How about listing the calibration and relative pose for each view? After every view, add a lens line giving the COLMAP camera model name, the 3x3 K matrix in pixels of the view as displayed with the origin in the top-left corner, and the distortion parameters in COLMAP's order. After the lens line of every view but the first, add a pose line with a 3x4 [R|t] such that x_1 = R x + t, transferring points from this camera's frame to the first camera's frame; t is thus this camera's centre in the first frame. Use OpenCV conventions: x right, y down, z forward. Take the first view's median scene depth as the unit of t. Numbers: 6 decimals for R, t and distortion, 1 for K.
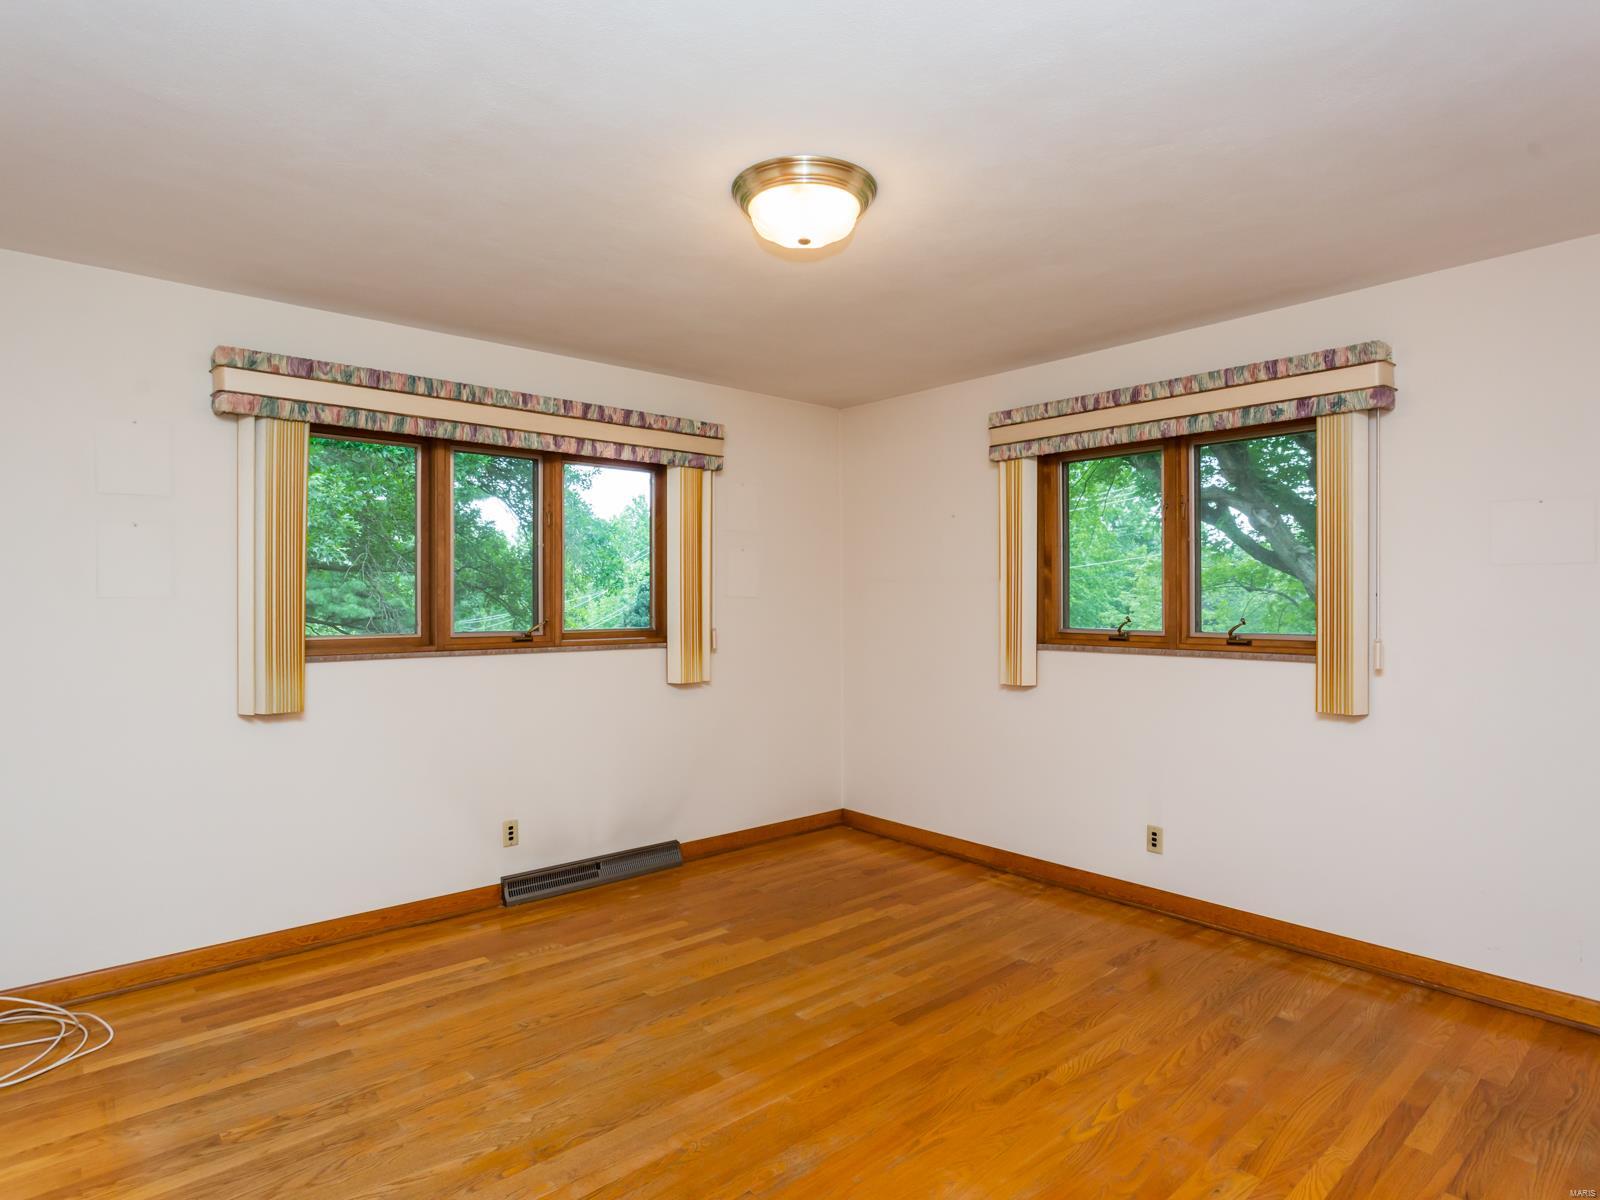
lens RADIAL K [[874.1, 0, 795.1], [0, 874.1, 601.1], [0, 0, 1]] dist [-0.013408, 0.008210]
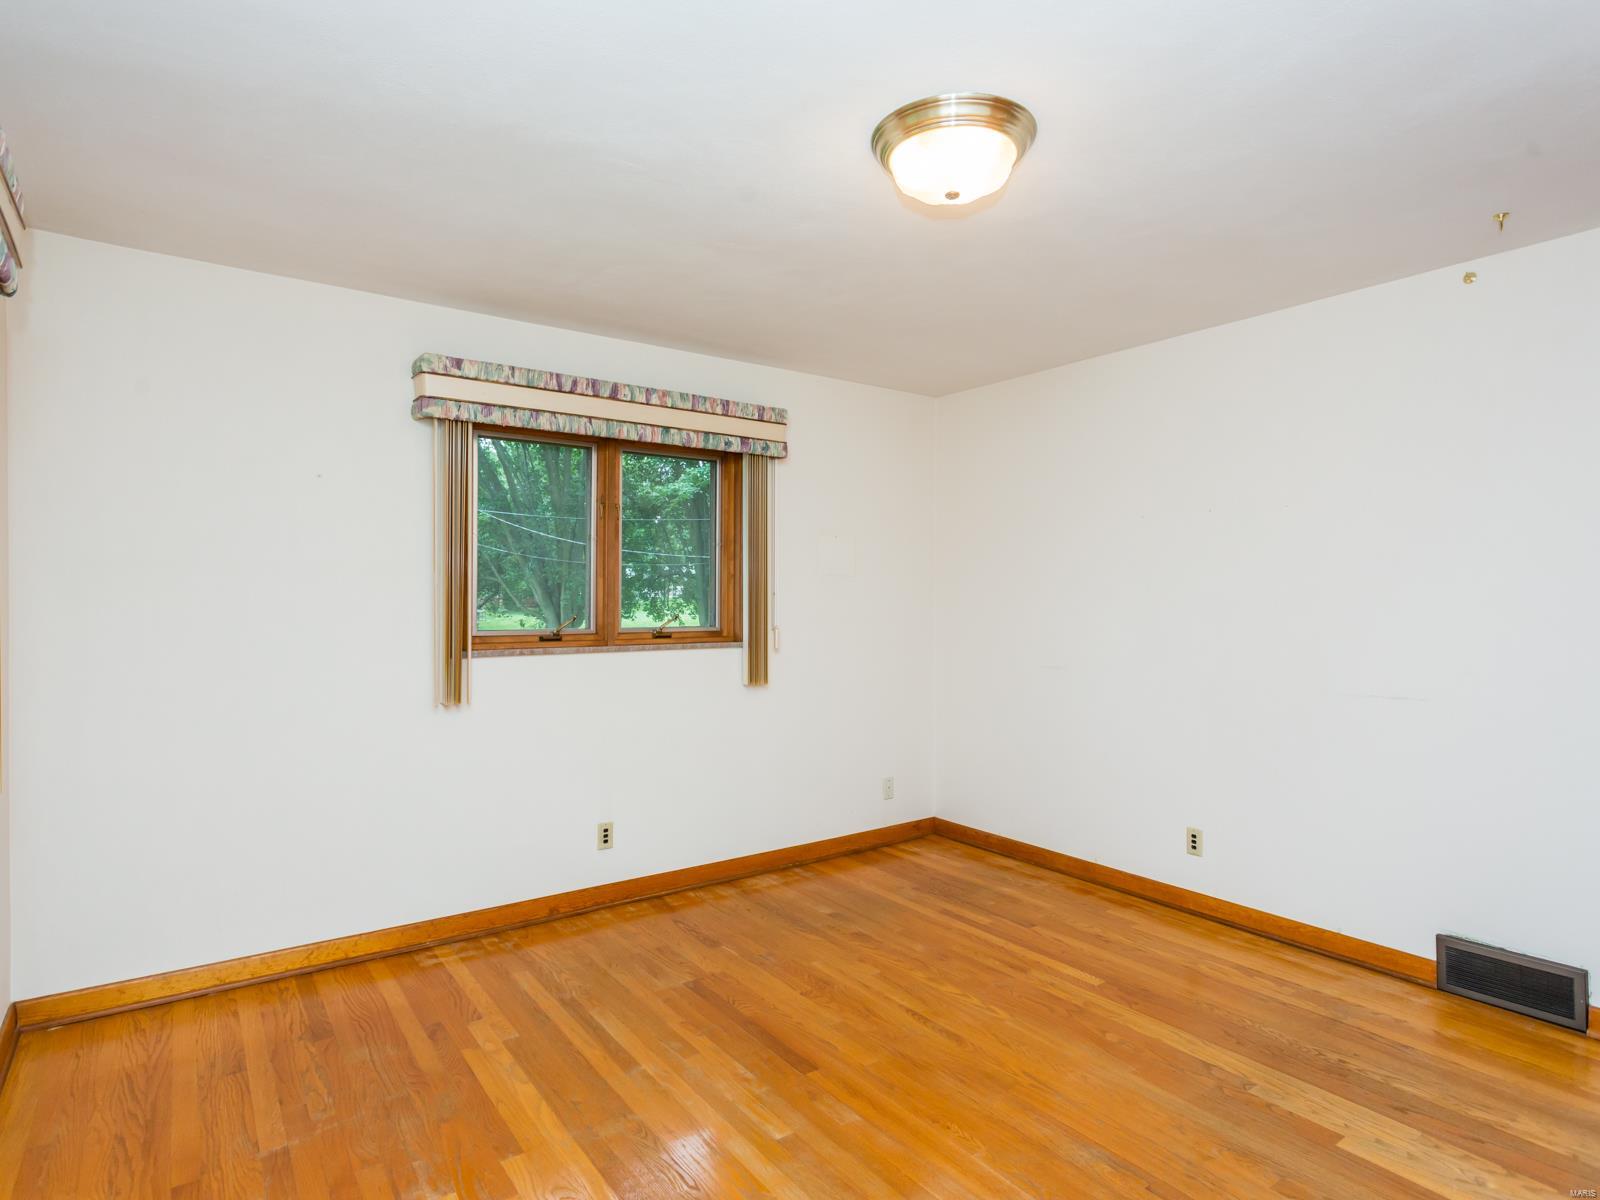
lens RADIAL K [[874.1, 0, 789.3], [0, 874.1, 604.7], [0, 0, 1]] dist [-0.013408, 0.008210]
pose [[0.097695, -0.005547, 0.995201, -0.600582], [0.003020, 0.999982, 0.005277, 0.002038], [-0.995212, 0.002490, 0.097710, 0.728899]]
